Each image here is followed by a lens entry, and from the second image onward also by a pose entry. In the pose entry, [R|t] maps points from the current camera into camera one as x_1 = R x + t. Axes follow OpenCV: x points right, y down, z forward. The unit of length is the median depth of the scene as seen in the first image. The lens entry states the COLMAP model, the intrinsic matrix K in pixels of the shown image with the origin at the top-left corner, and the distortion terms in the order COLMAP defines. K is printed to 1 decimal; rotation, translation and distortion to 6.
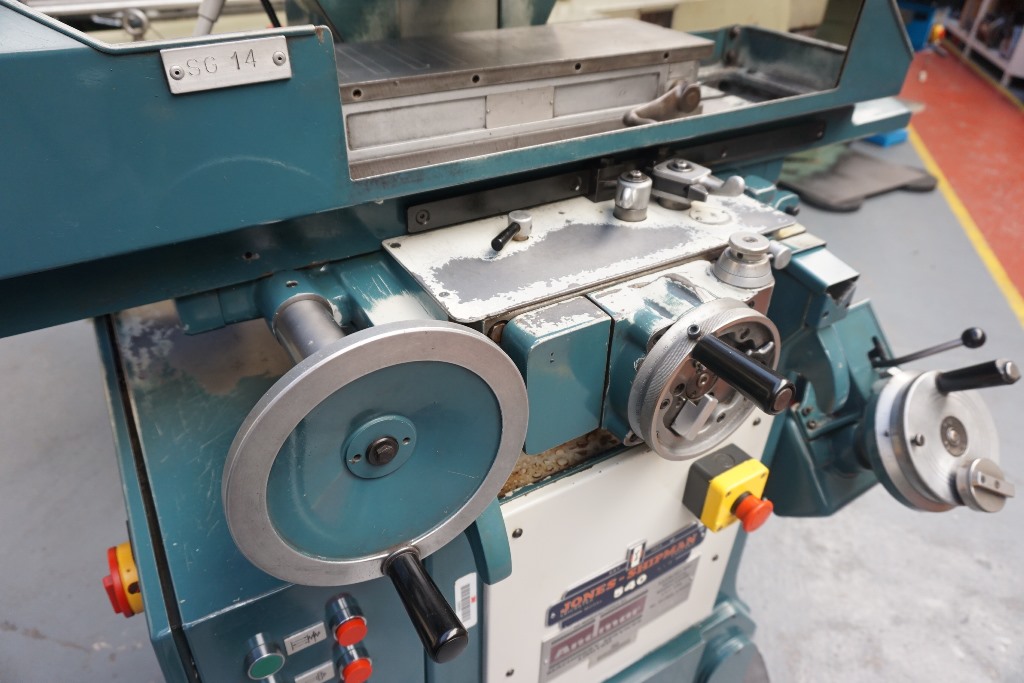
lens RADIAL K [[689.8, 0, 508.0], [0, 689.8, 341.5], [0, 0, 1]] dist [-0.037493, 0.025093]
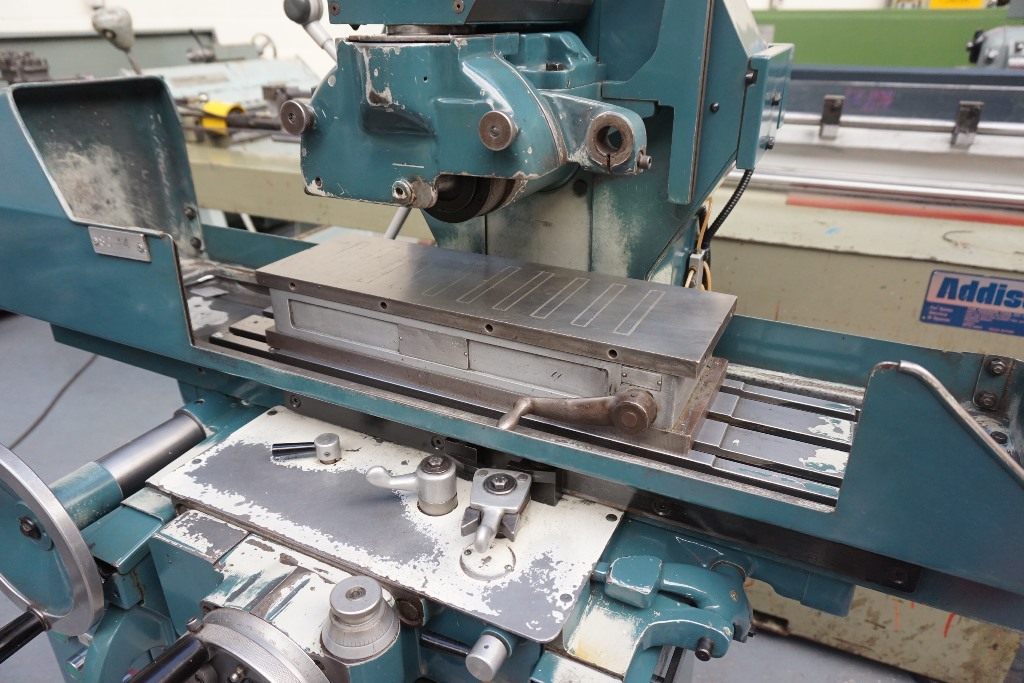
lens RADIAL K [[689.8, 0, 509.1], [0, 689.8, 342.3], [0, 0, 1]] dist [-0.037493, 0.025093]
pose [[0.534587, 0.340139, -0.773642, 0.825930], [-0.468341, 0.881240, 0.063822, -0.460934], [0.703472, 0.328210, 0.630401, 0.470195]]
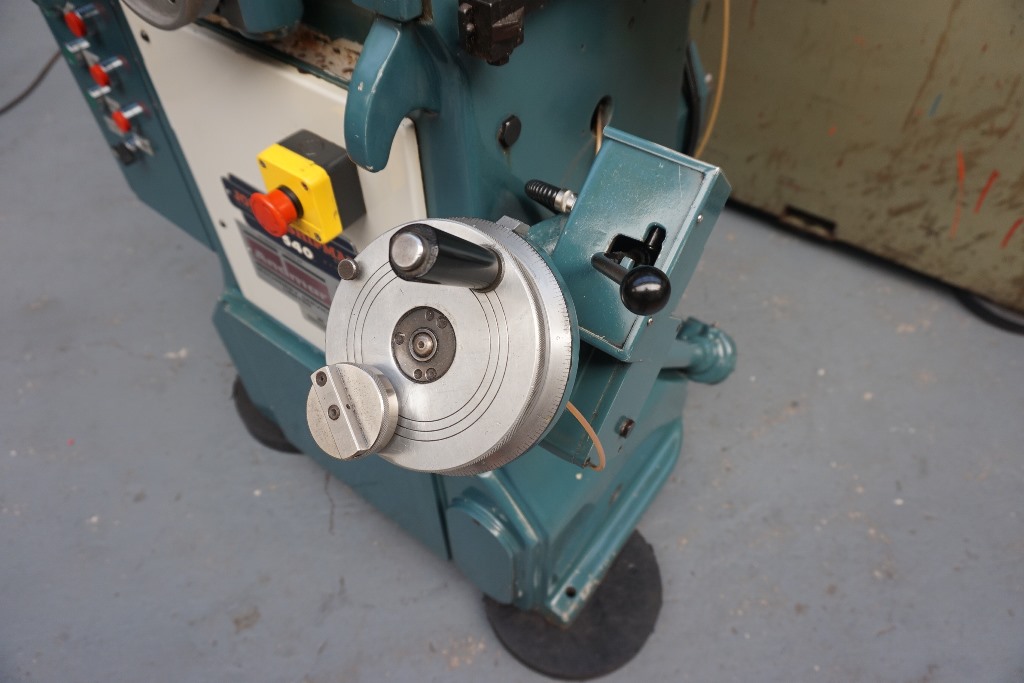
lens RADIAL K [[689.8, 0, 511.8], [0, 689.8, 342.4], [0, 0, 1]] dist [-0.037493, 0.025093]
pose [[0.368066, 0.693277, -0.619592, 1.129738], [-0.510973, 0.707544, 0.488148, -0.179870], [0.776811, 0.136924, 0.614668, 0.804029]]
